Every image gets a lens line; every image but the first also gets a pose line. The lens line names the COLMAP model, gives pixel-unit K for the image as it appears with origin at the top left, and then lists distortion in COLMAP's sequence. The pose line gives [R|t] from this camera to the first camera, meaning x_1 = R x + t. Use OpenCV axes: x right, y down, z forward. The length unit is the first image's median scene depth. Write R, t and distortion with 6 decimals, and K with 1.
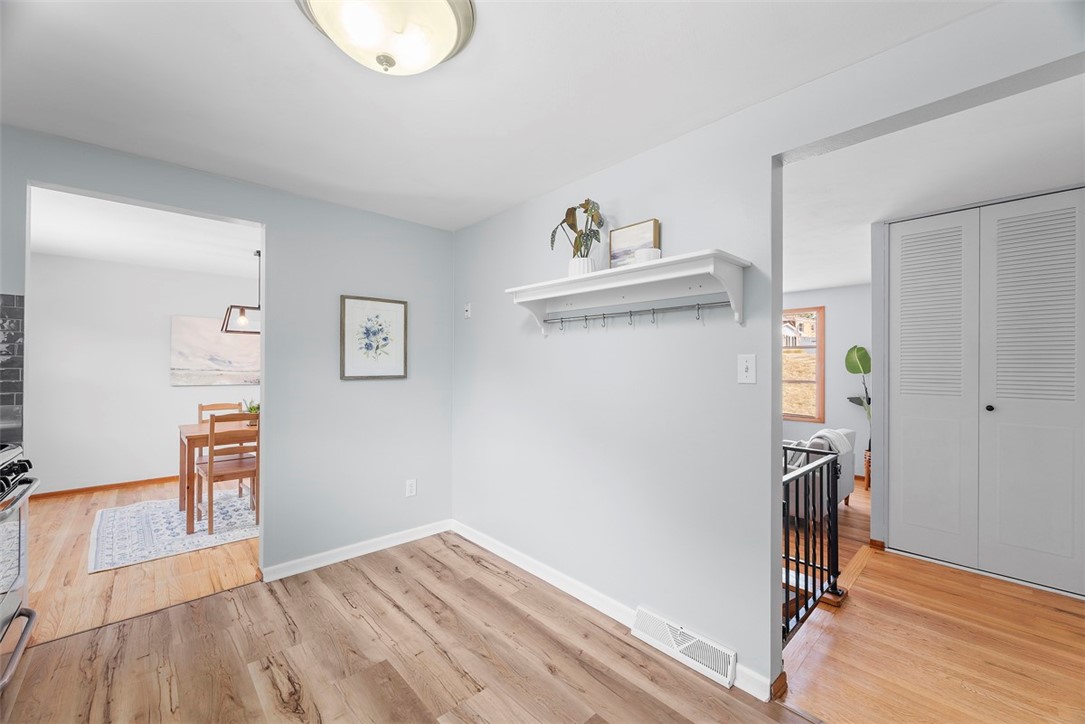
lens RADIAL K [[433.6, 0, 543.3], [0, 433.6, 360.6], [0, 0, 1]] dist [0.000220, -0.000461]
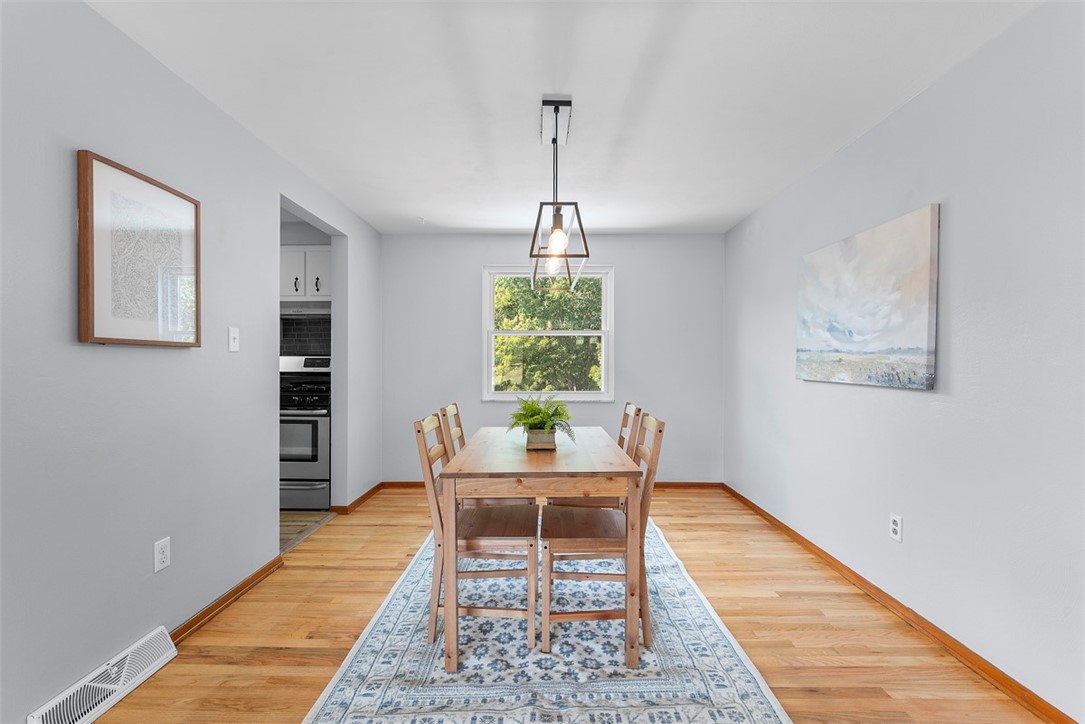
lens RADIAL K [[462.3, 0, 543.3], [0, 462.3, 364.1], [0, 0, 1]] dist [-0.000819, -0.000056]
pose [[-0.675474, -0.004677, -0.737369, -0.171098], [-0.002841, 0.999989, -0.003740, 0.040359], [0.737378, -0.000431, -0.675480, 1.145621]]
